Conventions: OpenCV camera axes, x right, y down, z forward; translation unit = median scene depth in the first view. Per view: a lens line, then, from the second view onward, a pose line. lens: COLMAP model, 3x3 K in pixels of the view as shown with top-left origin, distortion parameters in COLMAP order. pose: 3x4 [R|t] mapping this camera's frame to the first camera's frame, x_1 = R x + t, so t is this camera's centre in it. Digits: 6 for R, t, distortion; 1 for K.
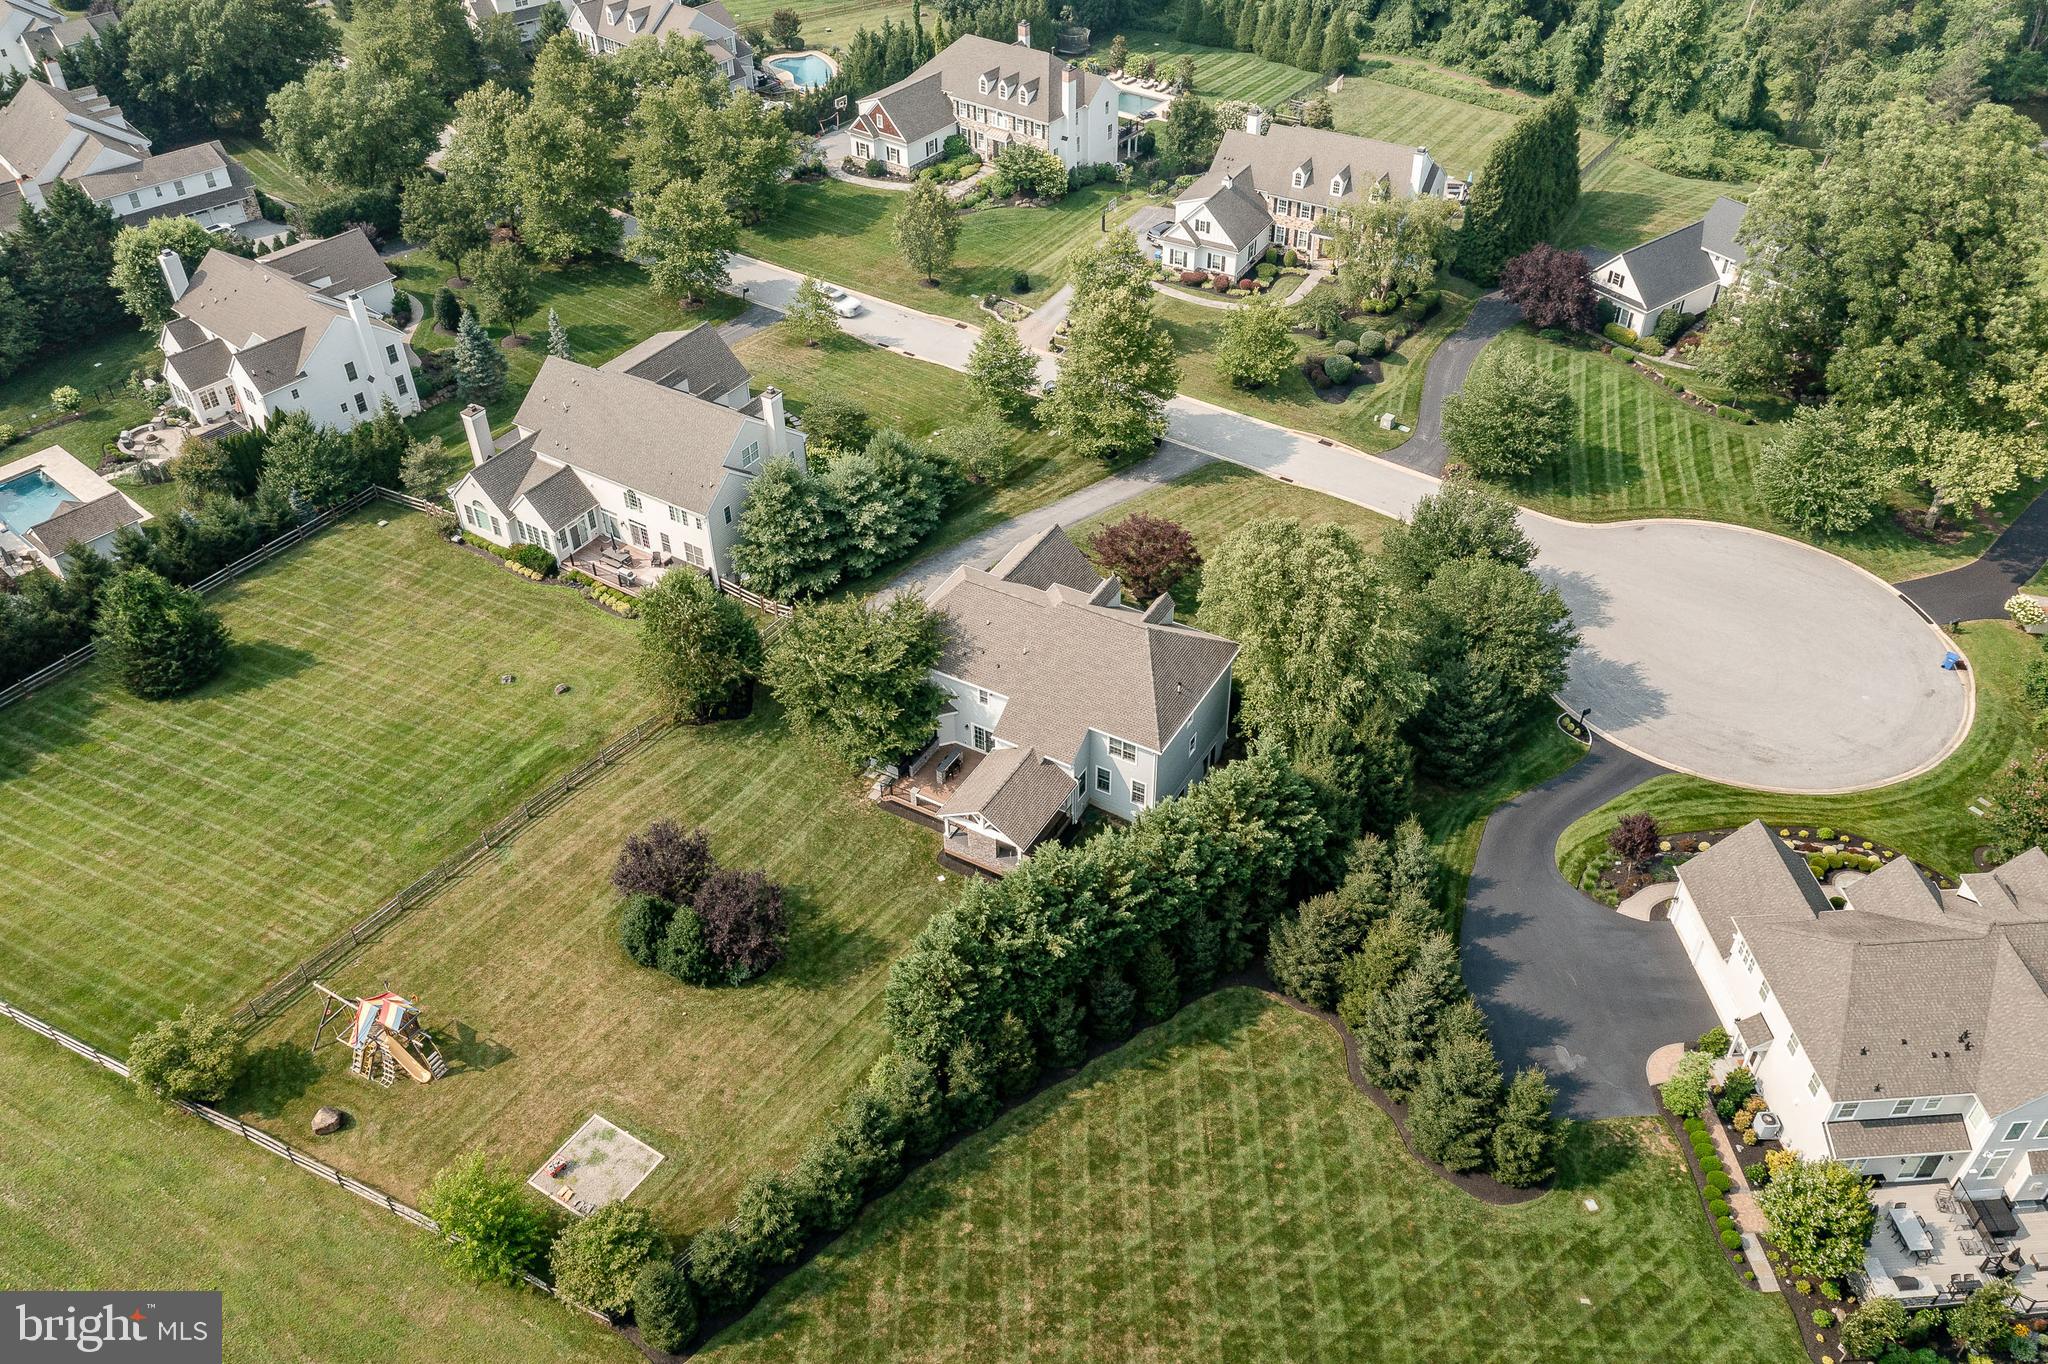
lens RADIAL K [[1639.9, 0, 1024.0], [0, 1639.9, 682.0], [0, 0, 1]] dist [0.008718, 0.006289]
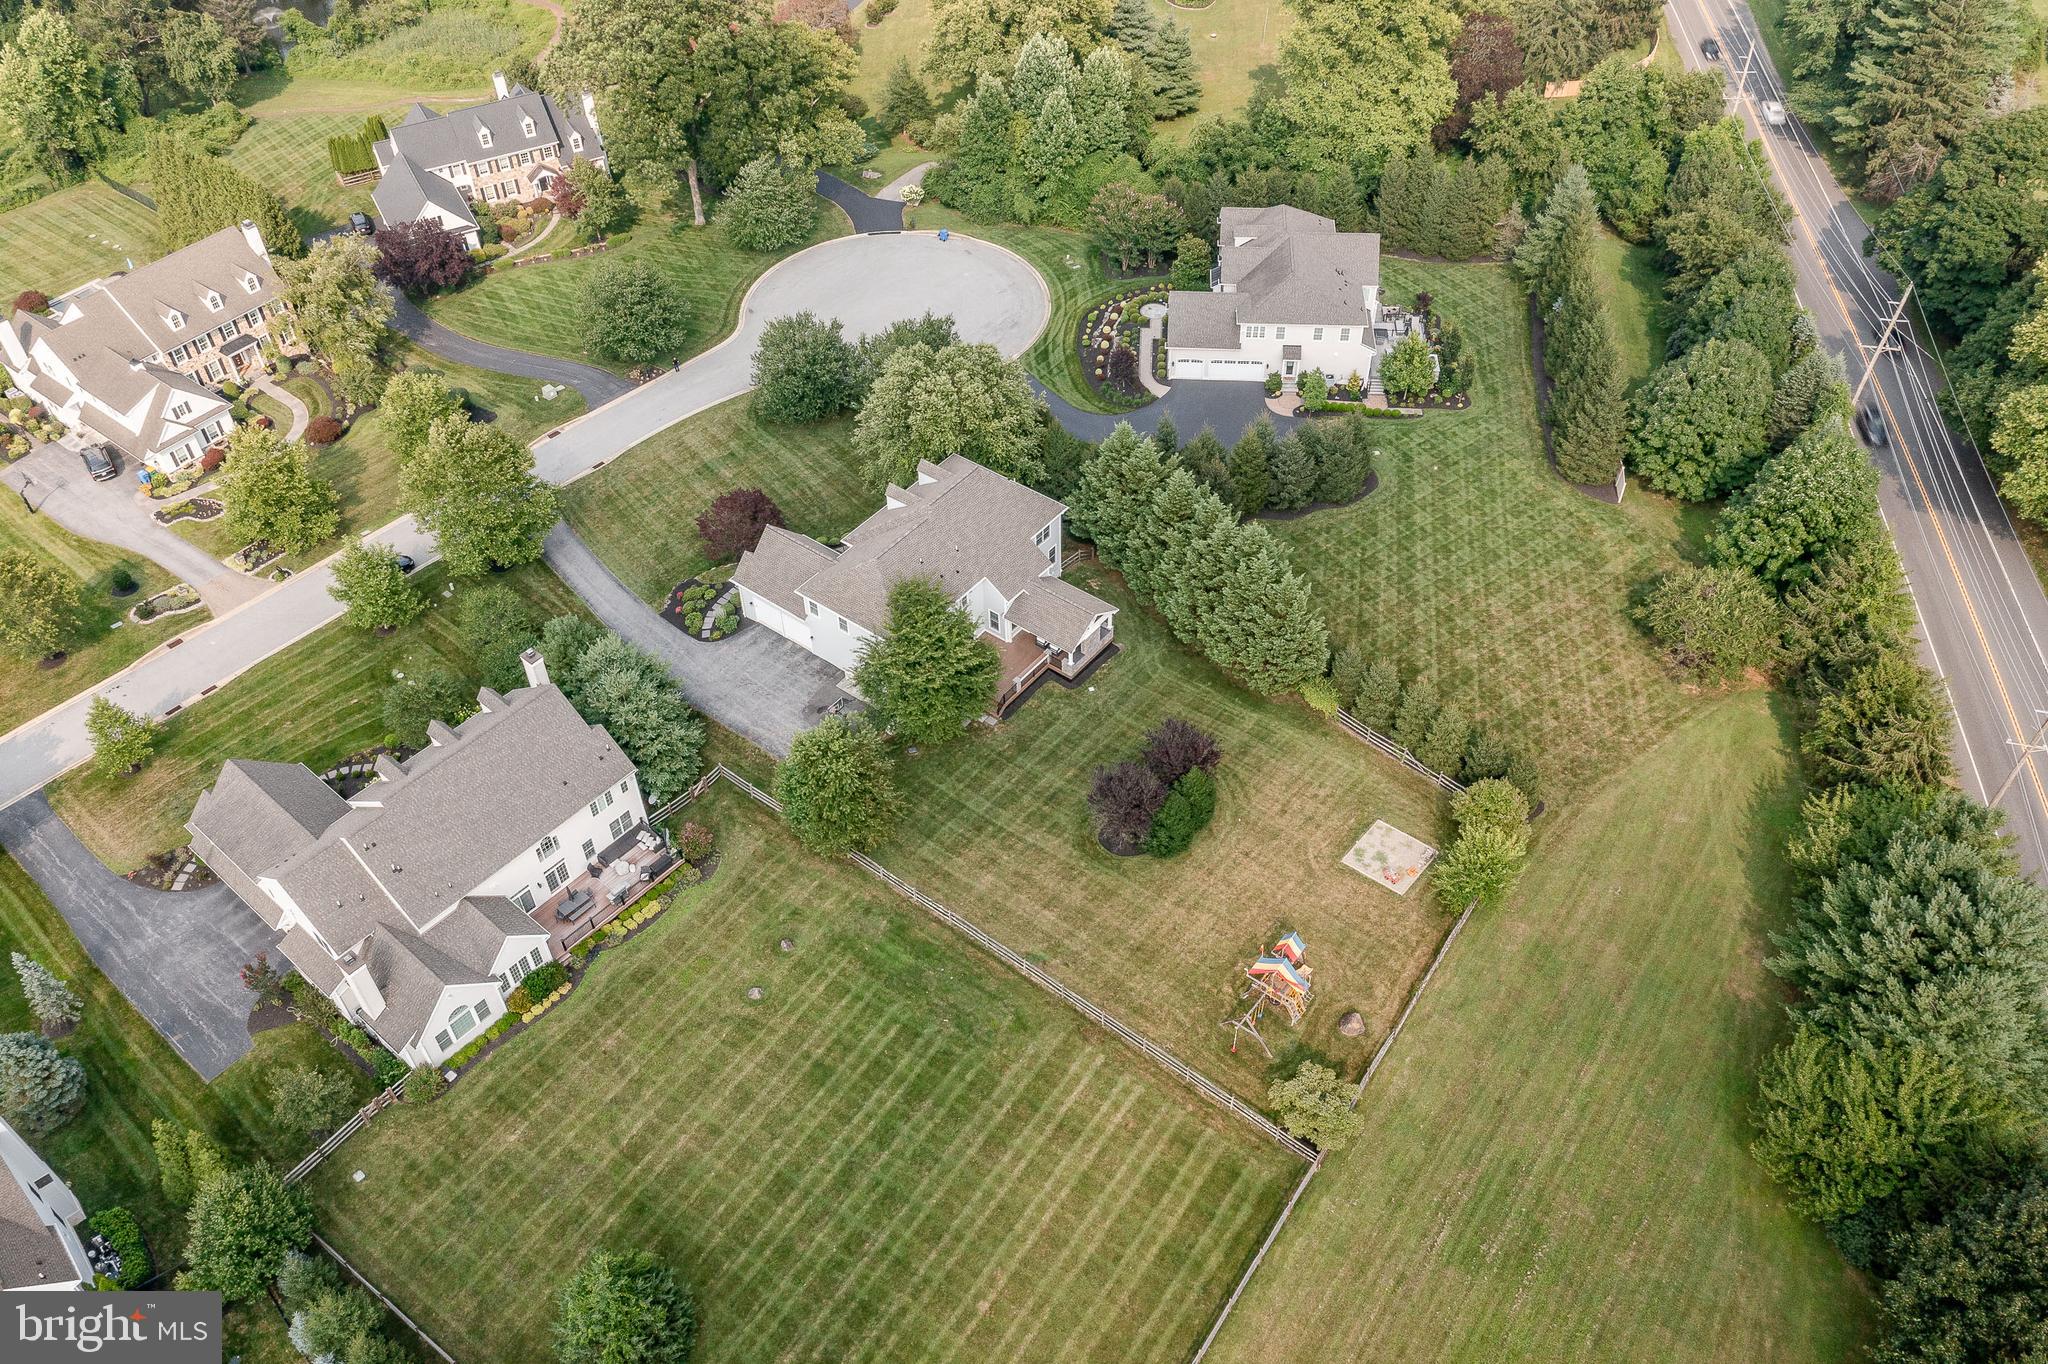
lens RADIAL K [[1635.3, 0, 1025.3], [0, 1635.3, 675.6], [0, 0, 1]] dist [-0.011714, 0.045813]
pose [[0.137755, -0.689886, 0.710690, -0.742329], [0.644307, 0.607381, 0.464713, -0.397962], [-0.752258, 0.393886, 0.528168, 0.289184]]
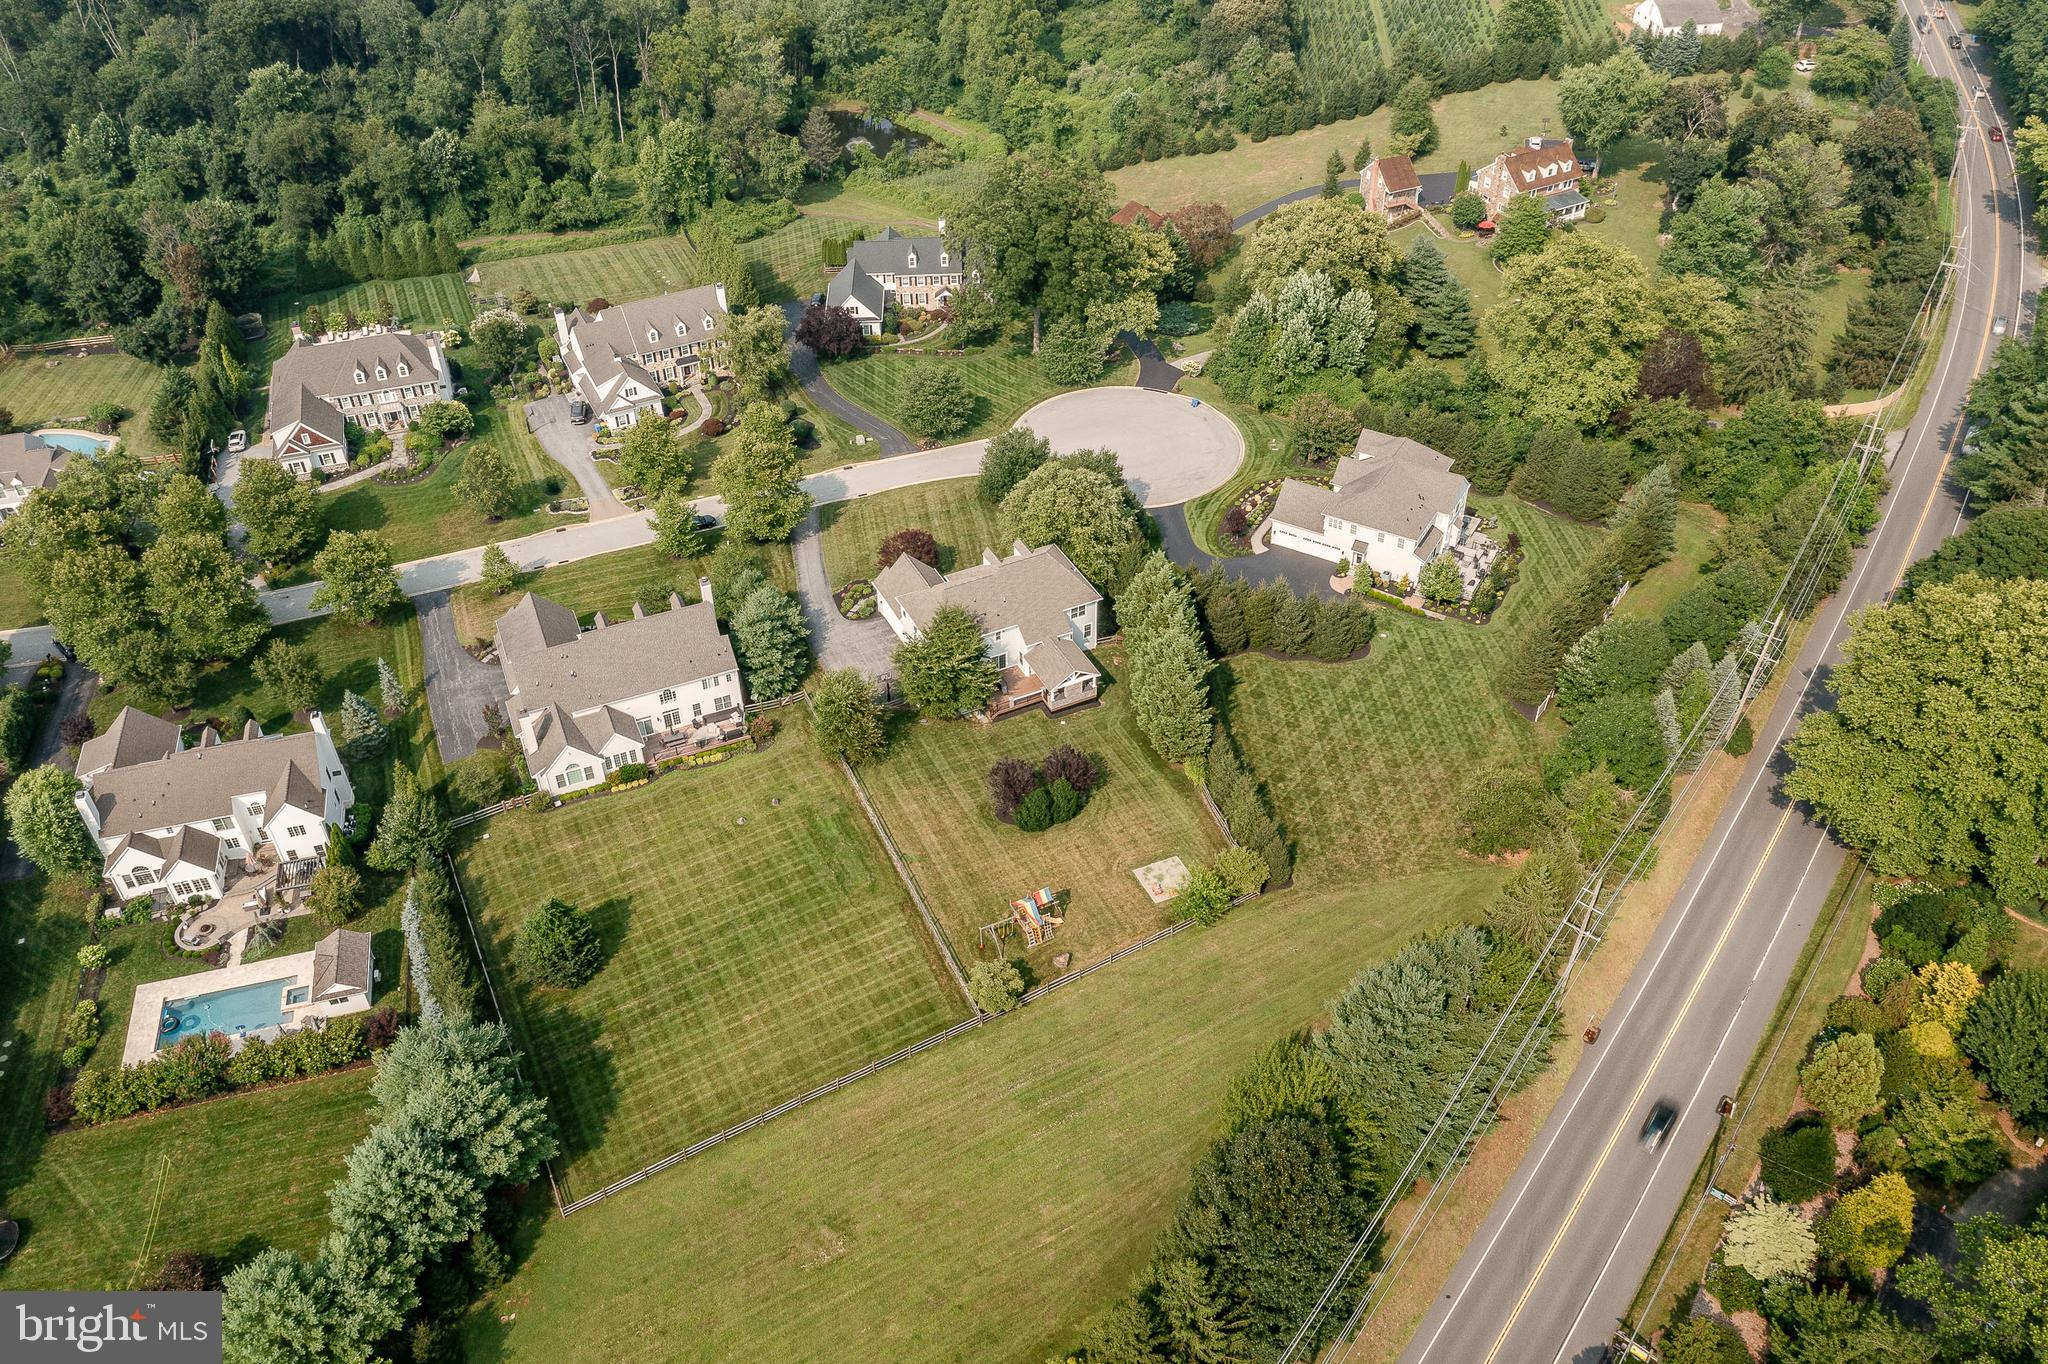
lens RADIAL K [[1635.3, 0, 1025.3], [0, 1635.3, 675.6], [0, 0, 1]] dist [-0.011714, 0.045813]
pose [[0.558711, -0.523606, 0.643179, -0.925996], [0.533076, 0.820818, 0.205152, -0.240771], [-0.635352, 0.228243, 0.737722, -0.225076]]
